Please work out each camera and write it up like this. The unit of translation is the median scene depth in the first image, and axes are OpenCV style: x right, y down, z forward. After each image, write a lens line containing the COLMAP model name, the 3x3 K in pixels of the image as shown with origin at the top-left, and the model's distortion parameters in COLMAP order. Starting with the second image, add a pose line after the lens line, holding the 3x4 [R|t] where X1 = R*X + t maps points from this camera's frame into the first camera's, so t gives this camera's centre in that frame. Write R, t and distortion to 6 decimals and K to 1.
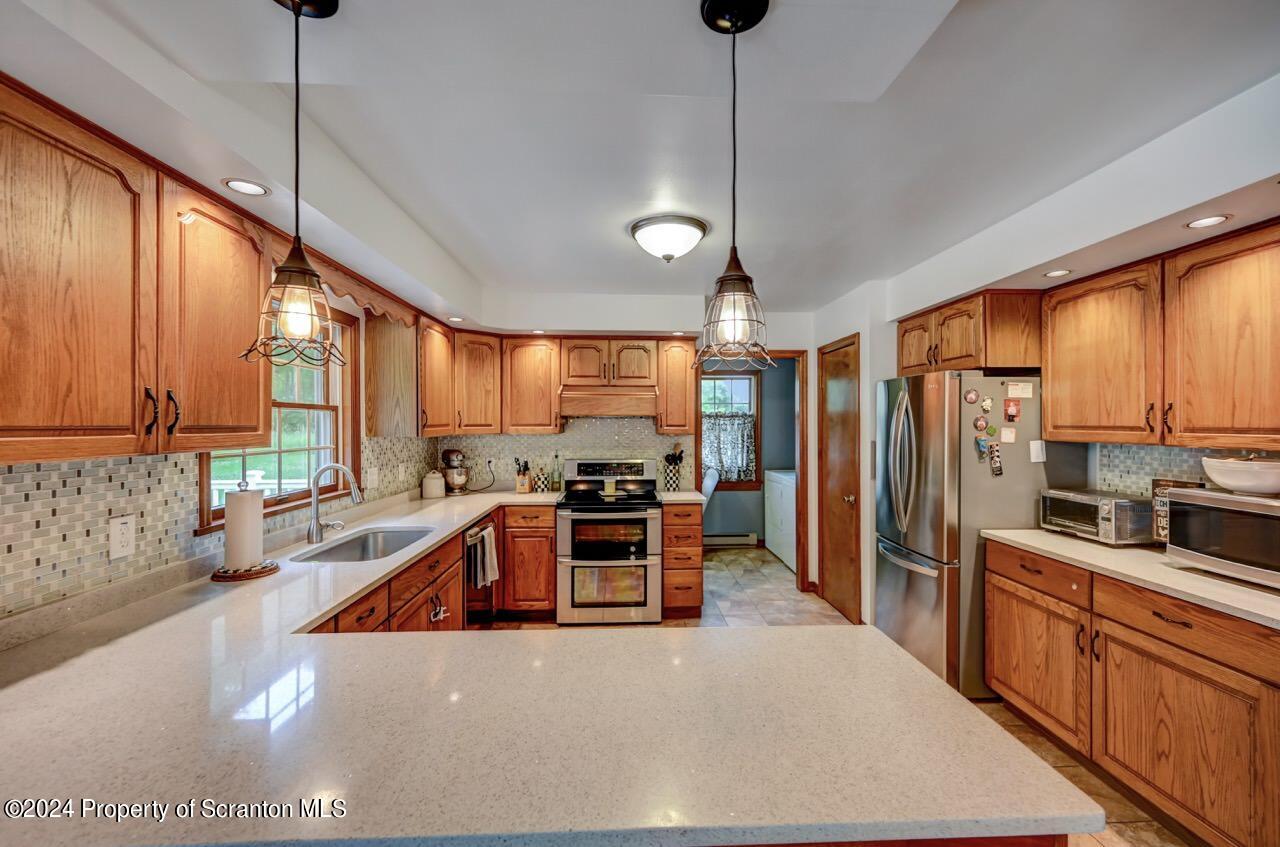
lens RADIAL K [[515.0, 0, 653.6], [0, 515.0, 422.9], [0, 0, 1]] dist [0.000733, 0.000509]
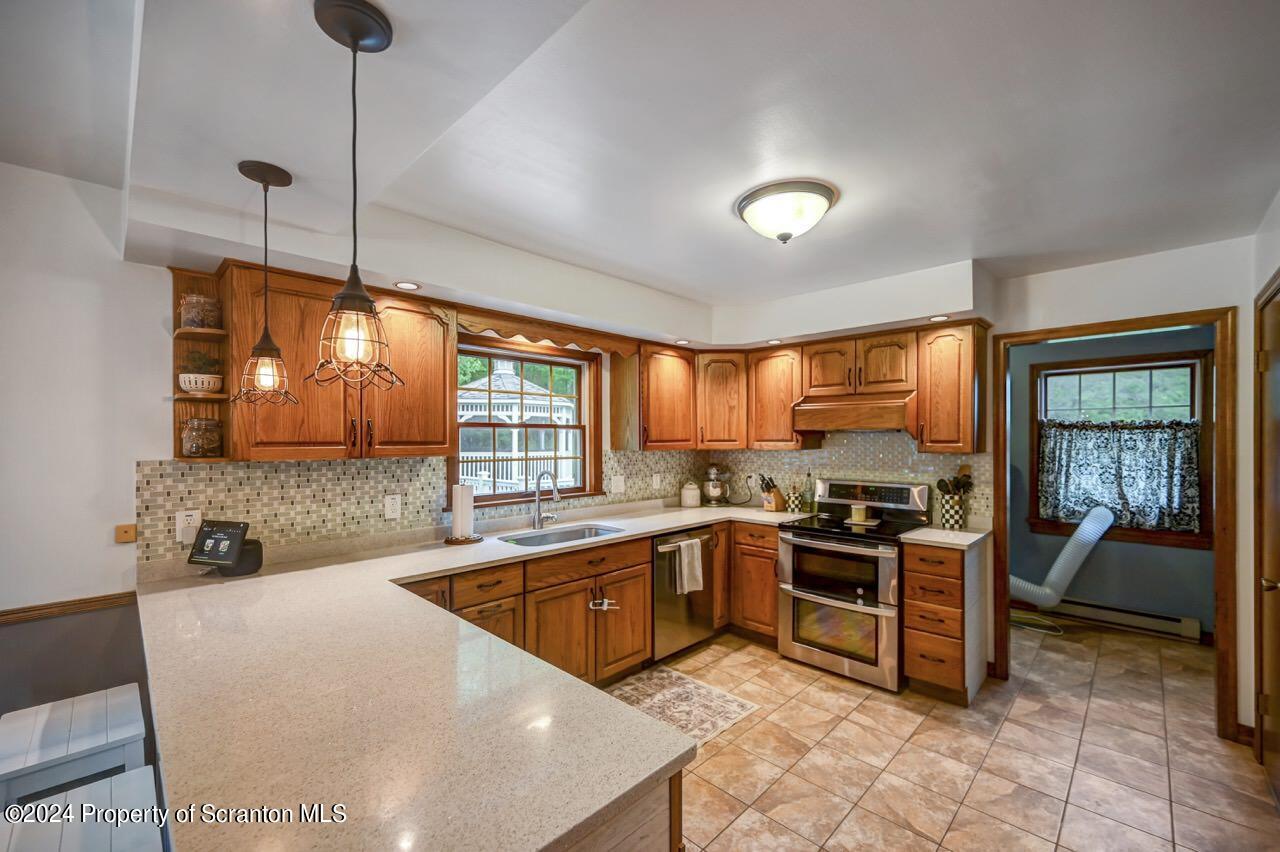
lens RADIAL K [[515.0, 0, 648.4], [0, 515.0, 438.7], [0, 0, 1]] dist [0.000733, 0.000509]
pose [[0.683578, -0.000639, -0.729878, 0.323336], [0.002351, 0.999996, 0.001326, -0.001043], [0.729874, -0.002622, 0.683577, 0.188554]]
